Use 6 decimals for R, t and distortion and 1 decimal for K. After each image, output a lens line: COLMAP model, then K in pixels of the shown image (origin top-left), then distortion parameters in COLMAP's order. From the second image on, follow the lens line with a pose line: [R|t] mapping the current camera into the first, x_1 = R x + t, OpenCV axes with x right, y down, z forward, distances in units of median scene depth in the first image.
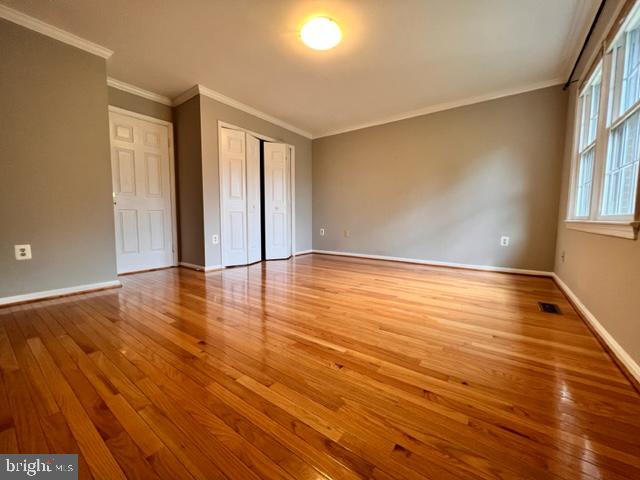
lens RADIAL K [[256.8, 0, 320.4], [0, 256.8, 239.7], [0, 0, 1]] dist [-0.005439, 0.002564]
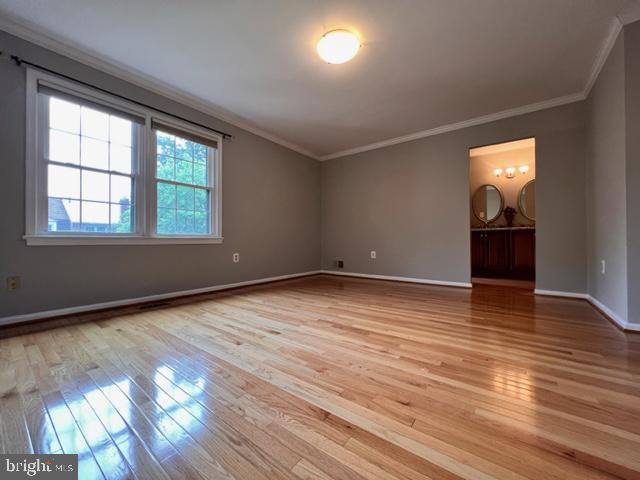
lens RADIAL K [[256.8, 0, 319.2], [0, 256.8, 238.5], [0, 0, 1]] dist [-0.005439, 0.002564]
pose [[-0.999569, -0.003598, 0.029122, 0.044321], [-0.001235, 0.996732, 0.080767, -0.146921], [-0.029317, 0.080696, -0.996307, 1.970513]]
